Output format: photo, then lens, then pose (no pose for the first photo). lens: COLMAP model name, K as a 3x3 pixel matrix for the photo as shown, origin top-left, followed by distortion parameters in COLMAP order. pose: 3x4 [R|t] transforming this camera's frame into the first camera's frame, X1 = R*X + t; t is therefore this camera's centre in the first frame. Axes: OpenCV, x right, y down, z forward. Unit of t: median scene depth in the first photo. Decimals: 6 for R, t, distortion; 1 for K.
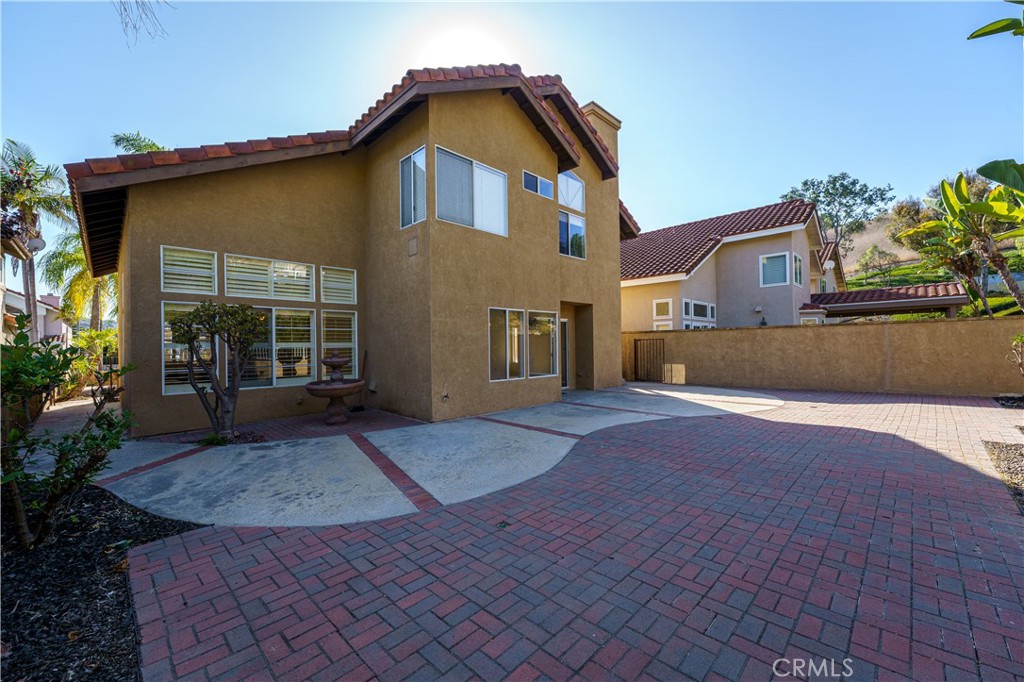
lens RADIAL K [[404.3, 0, 512.0], [0, 404.3, 341.0], [0, 0, 1]] dist [0.010331, 0.000073]
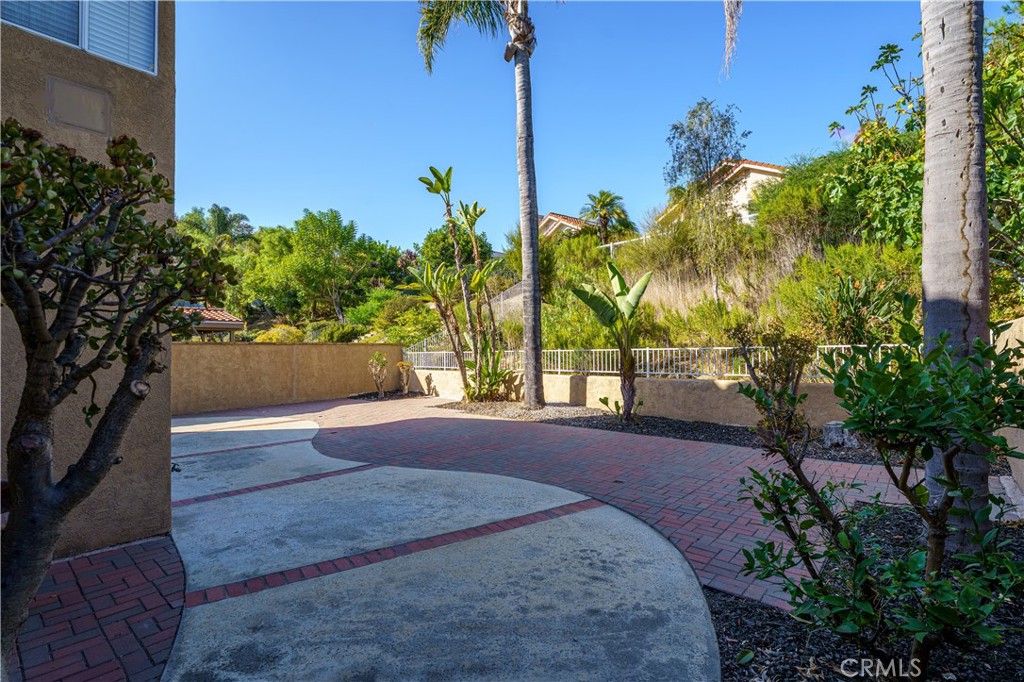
lens RADIAL K [[480.0, 0, 512.0], [0, 480.0, 341.0], [0, 0, 1]] dist [0.000247, 0.000004]
pose [[-0.064485, 0.044784, 0.996913, -0.980284], [0.001360, 0.998996, -0.044790, 0.020214], [-0.997918, -0.001532, -0.064481, 0.855212]]
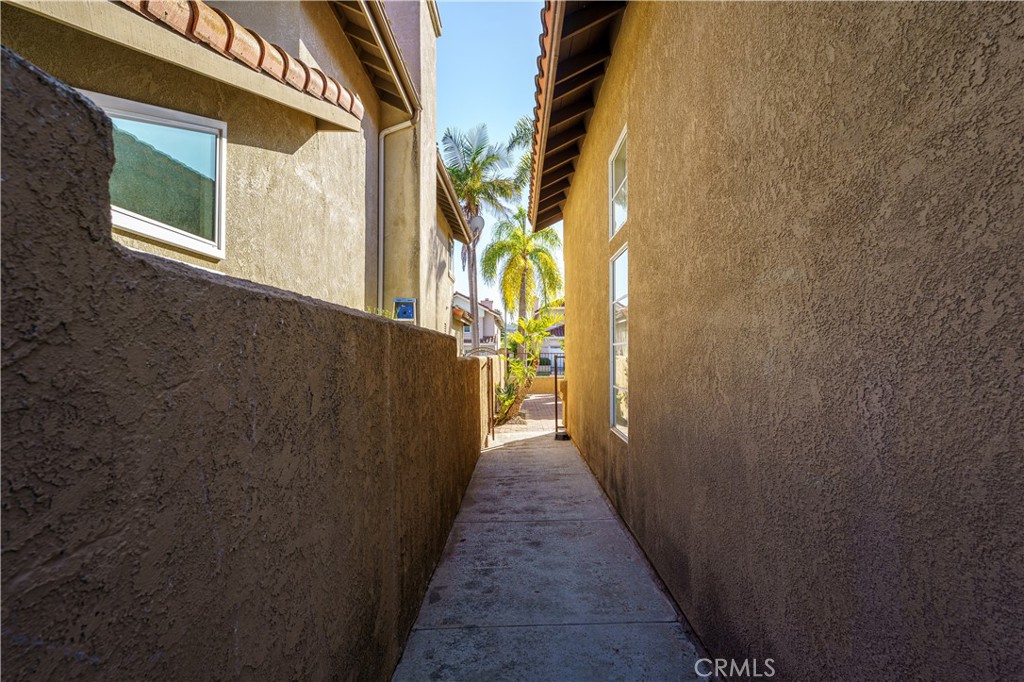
lens RADIAL K [[510.3, 0, 512.0], [0, 510.3, 341.0], [0, 0, 1]] dist [-0.000085, -0.000006]
pose [[0.702118, -0.003768, -0.712051, -0.474699], [-0.007438, 0.999893, -0.012625, 0.022608], [0.712022, 0.014161, 0.702015, 0.414007]]
